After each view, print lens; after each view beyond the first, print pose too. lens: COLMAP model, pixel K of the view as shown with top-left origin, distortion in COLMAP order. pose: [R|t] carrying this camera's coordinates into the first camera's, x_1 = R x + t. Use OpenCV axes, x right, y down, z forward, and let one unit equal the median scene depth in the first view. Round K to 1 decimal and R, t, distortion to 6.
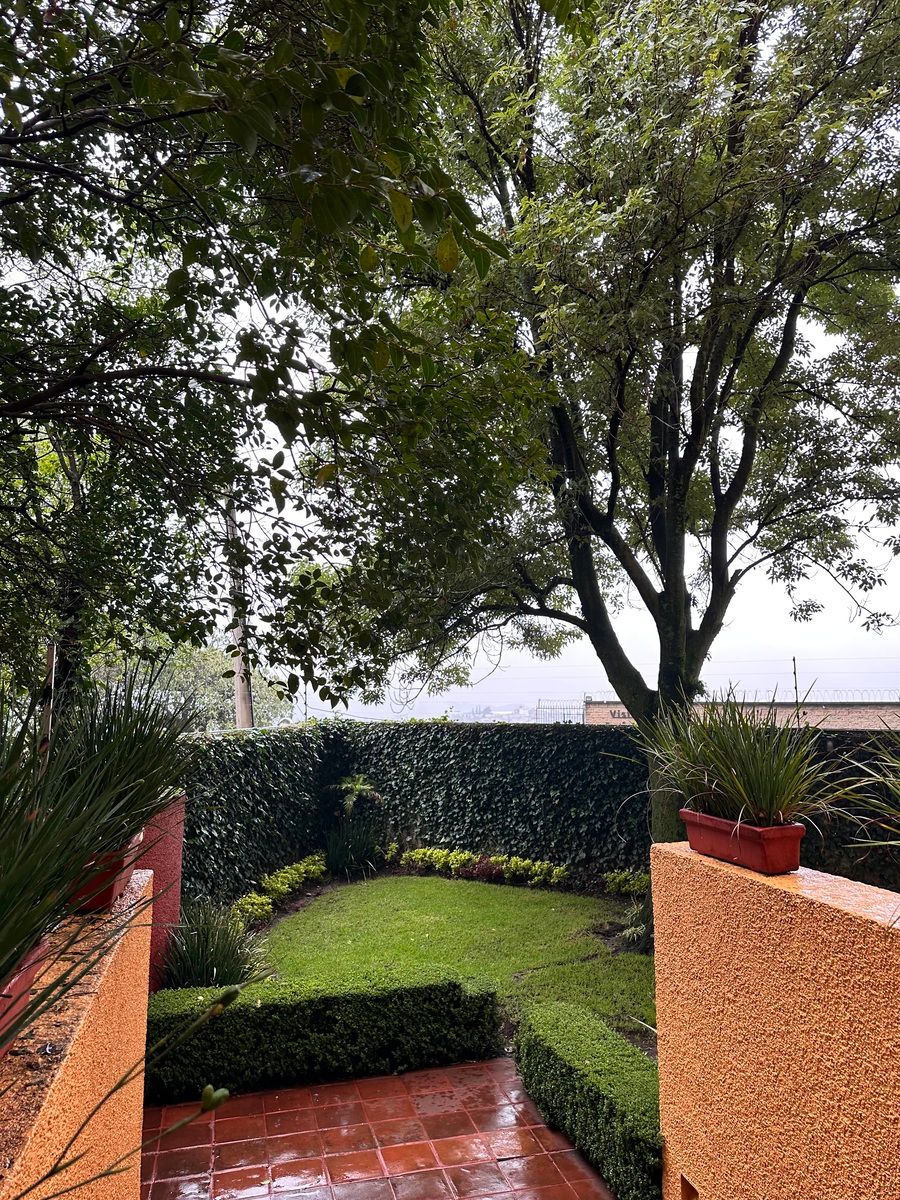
lens RADIAL K [[856.7, 0, 450.0], [0, 856.7, 600.0], [0, 0, 1]] dist [0.040000, -0.004515]
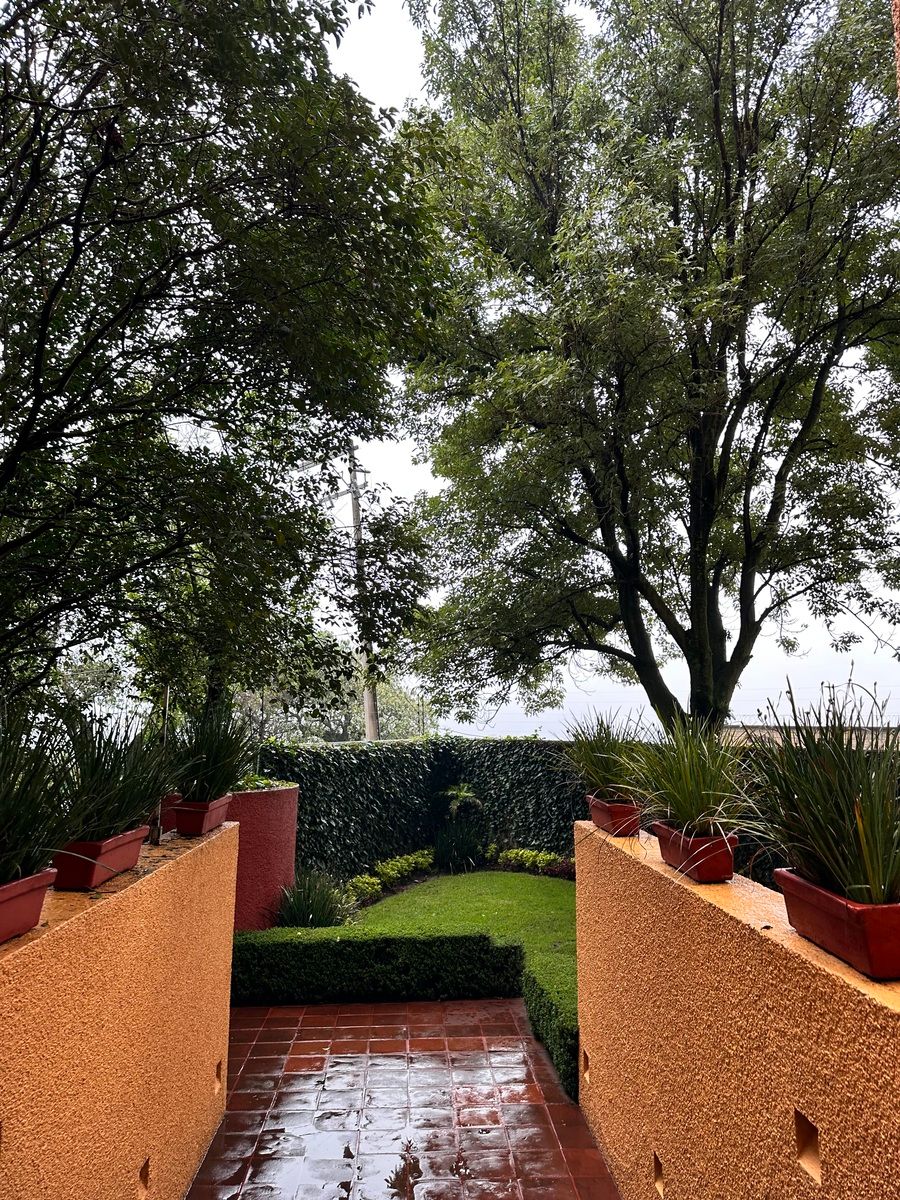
lens RADIAL K [[856.7, 0, 450.0], [0, 856.7, 600.0], [0, 0, 1]] dist [0.040000, -0.004515]
pose [[0.978680, -0.016385, -0.204737, 0.134668], [0.010713, 0.999528, -0.028782, -0.014735], [0.205112, 0.025975, 0.978394, -0.173169]]
